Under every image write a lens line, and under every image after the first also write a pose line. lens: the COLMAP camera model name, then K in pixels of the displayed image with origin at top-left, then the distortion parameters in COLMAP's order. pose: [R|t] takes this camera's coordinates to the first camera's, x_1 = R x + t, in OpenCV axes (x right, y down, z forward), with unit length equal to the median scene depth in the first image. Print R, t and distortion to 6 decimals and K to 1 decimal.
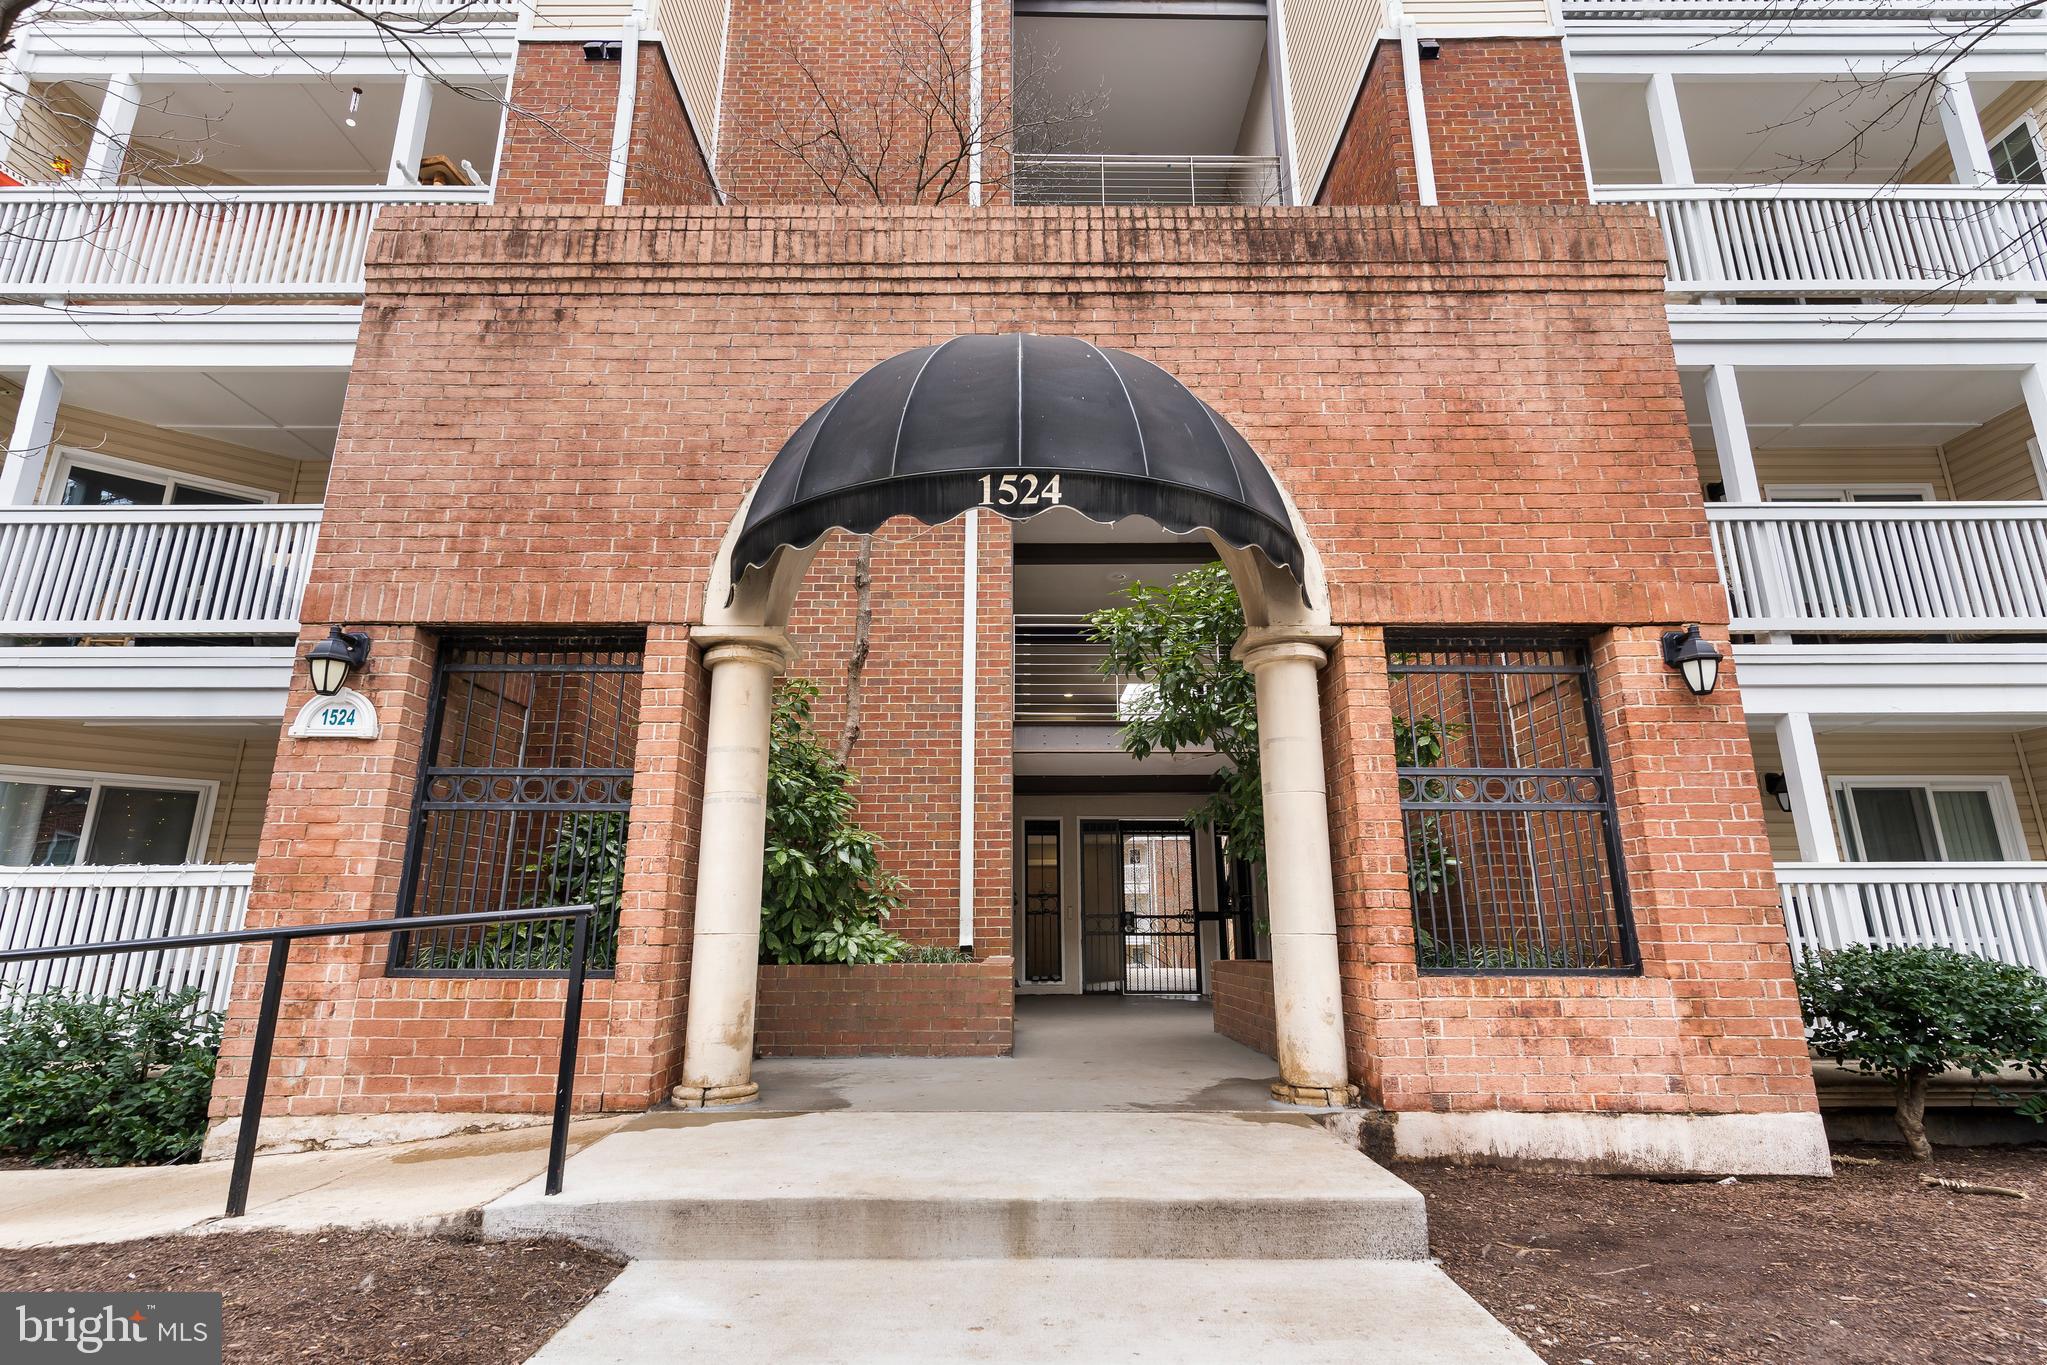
lens RADIAL K [[976.7, 0, 1024.1], [0, 976.7, 690.3], [0, 0, 1]] dist [0.003489, -0.000117]
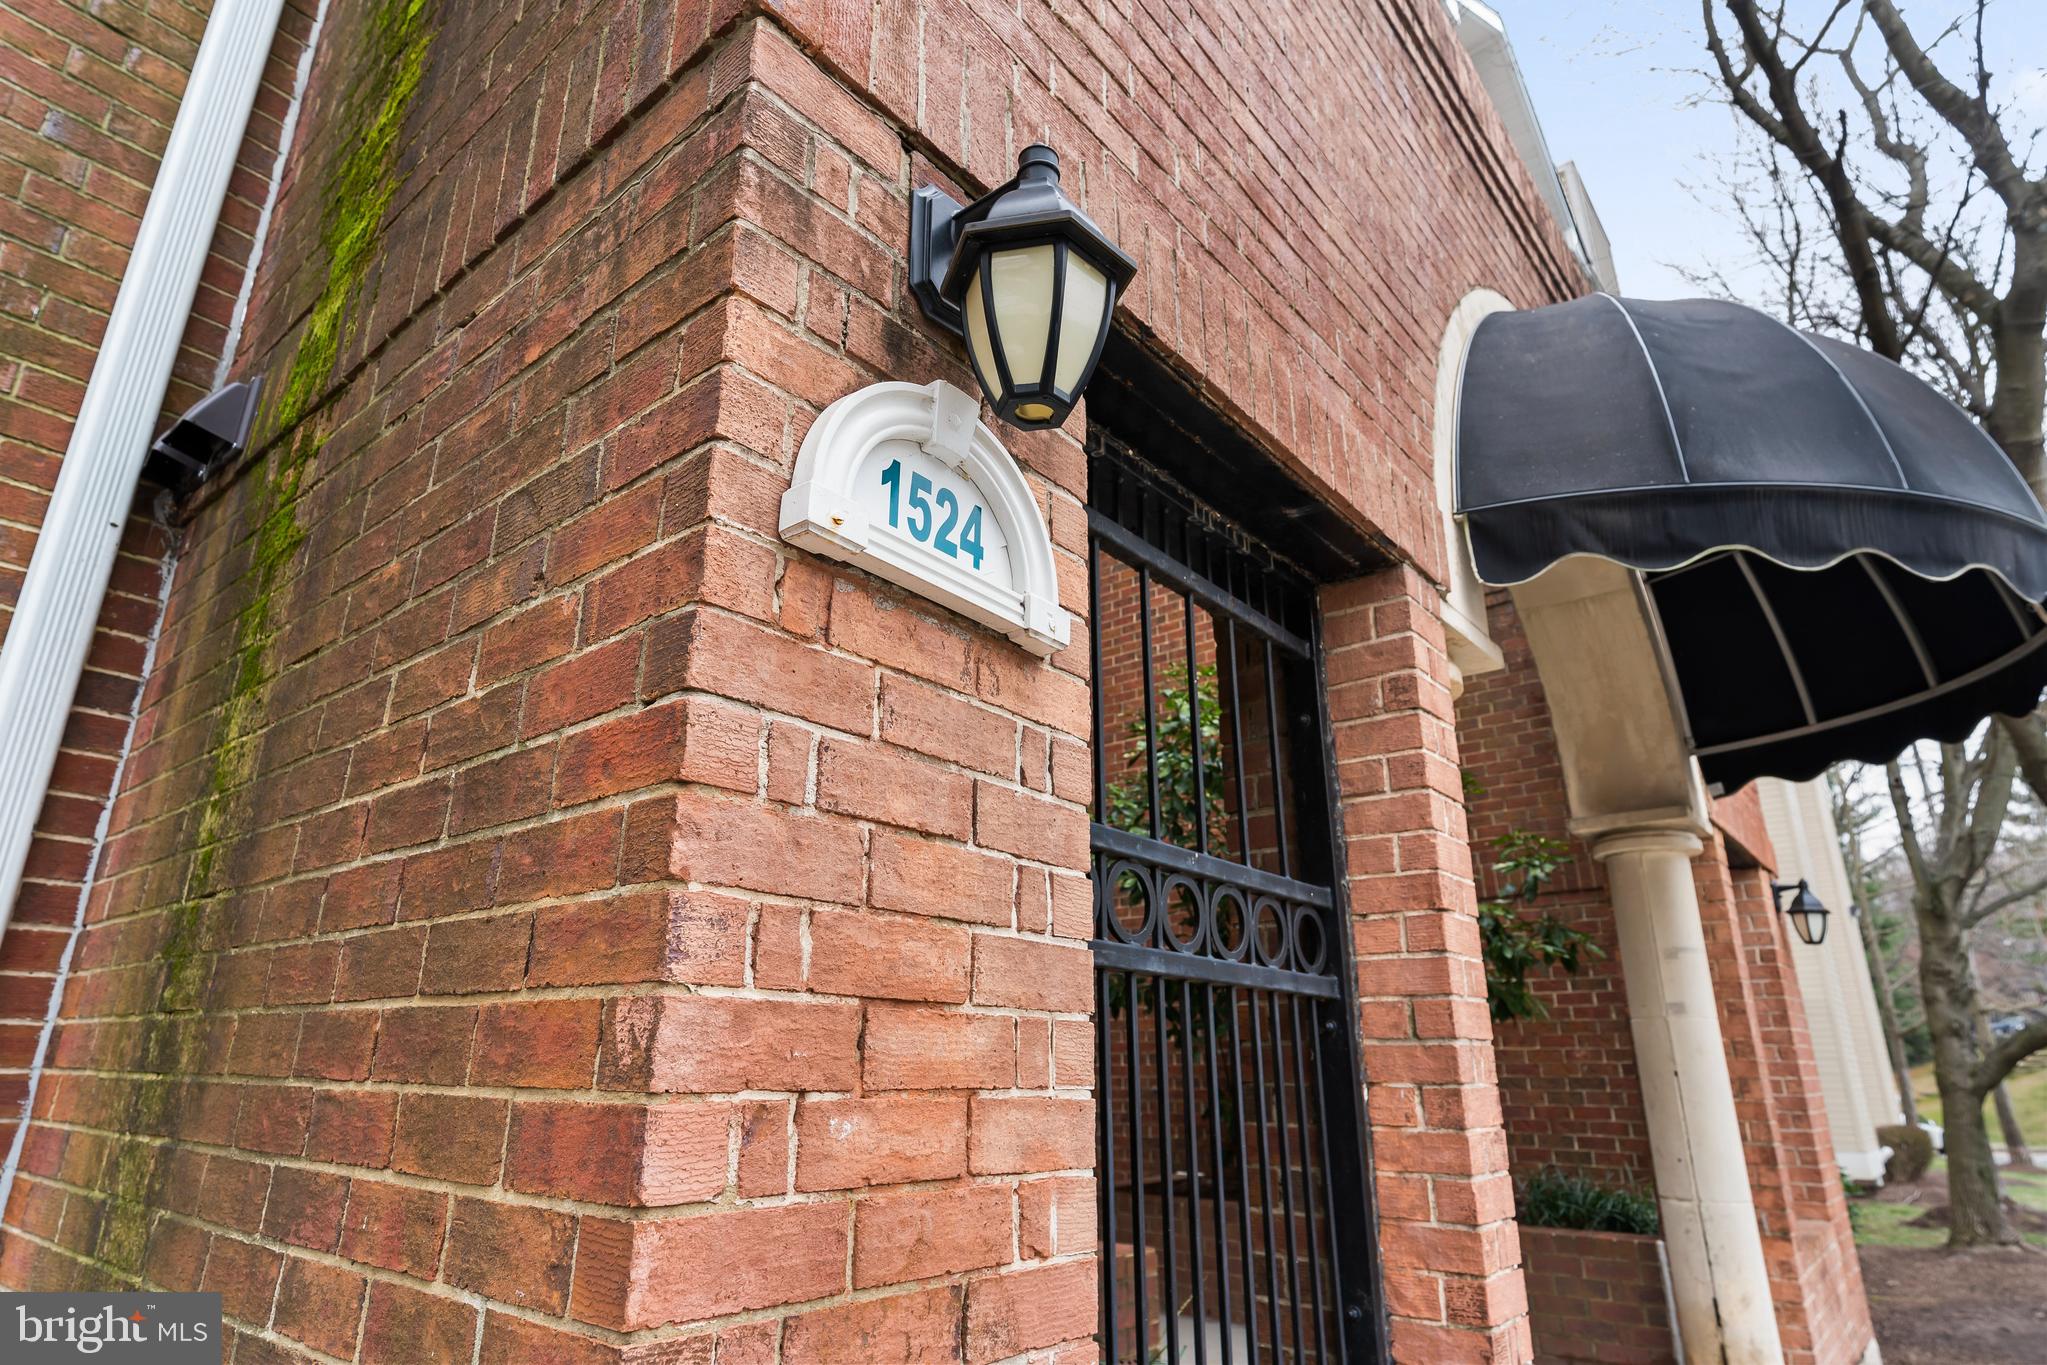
lens RADIAL K [[1126.1, 0, 1019.8], [0, 1126.1, 679.5], [0, 0, 1]] dist [0.001677, 0.000193]
pose [[0.637404, 0.257200, 0.726336, -0.875181], [-0.207886, 0.965092, -0.159313, 0.101832], [-0.741956, -0.049449, 0.668622, 0.819677]]
